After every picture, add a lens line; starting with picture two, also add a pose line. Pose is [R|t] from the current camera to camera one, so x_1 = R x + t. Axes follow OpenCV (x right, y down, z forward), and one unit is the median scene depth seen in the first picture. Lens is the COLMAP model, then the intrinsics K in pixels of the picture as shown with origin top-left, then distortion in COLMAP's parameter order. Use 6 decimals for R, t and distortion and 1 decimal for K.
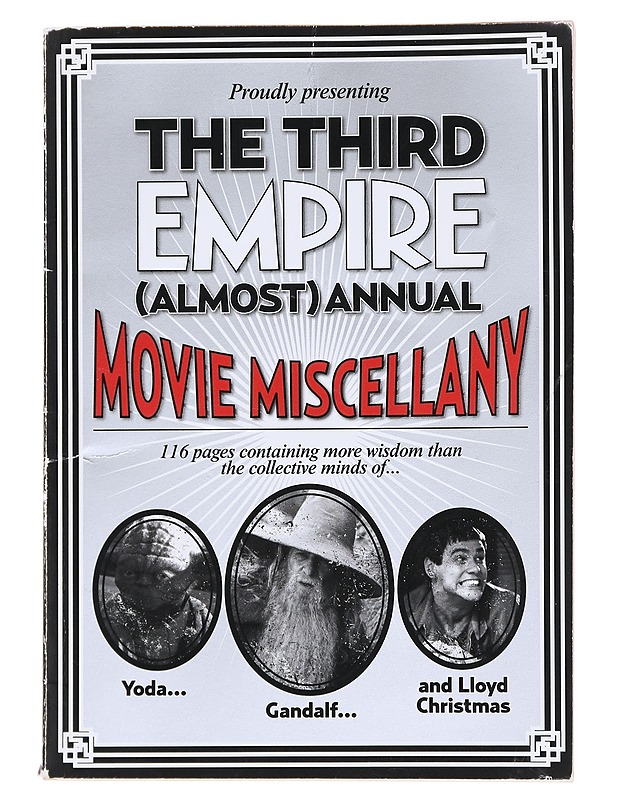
lens RADIAL K [[4314.5, 0, 306.0], [0, 4314.5, 399.0], [0, 0, 1]] dist [3.272247, 0.000000]
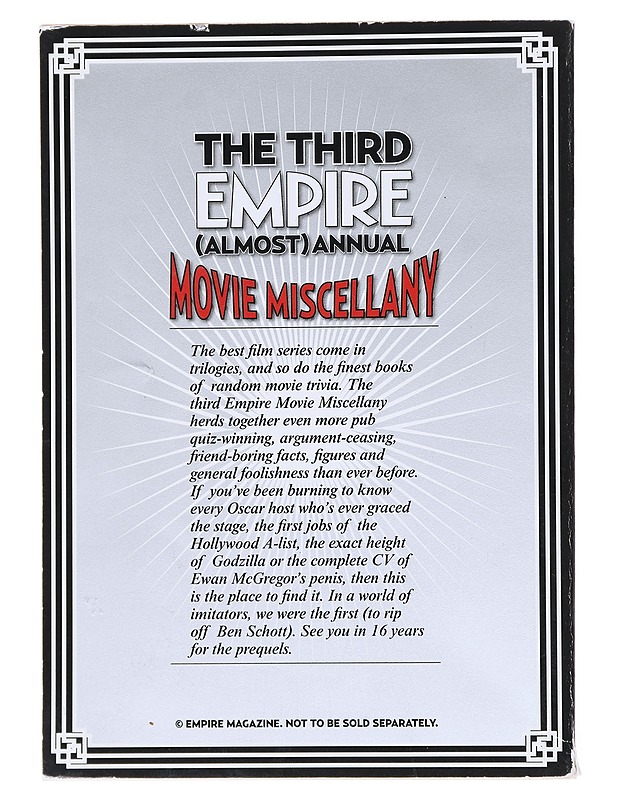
lens RADIAL K [[4314.5, 0, 314.8], [0, 4314.5, 399.3], [0, 0, 1]] dist [3.272247, 0.000000]
pose [[0.999987, -0.003595, 0.003600, -0.000877], [0.003594, 0.999993, 0.000401, 0.033721], [-0.003602, -0.000388, 0.999993, -0.616909]]
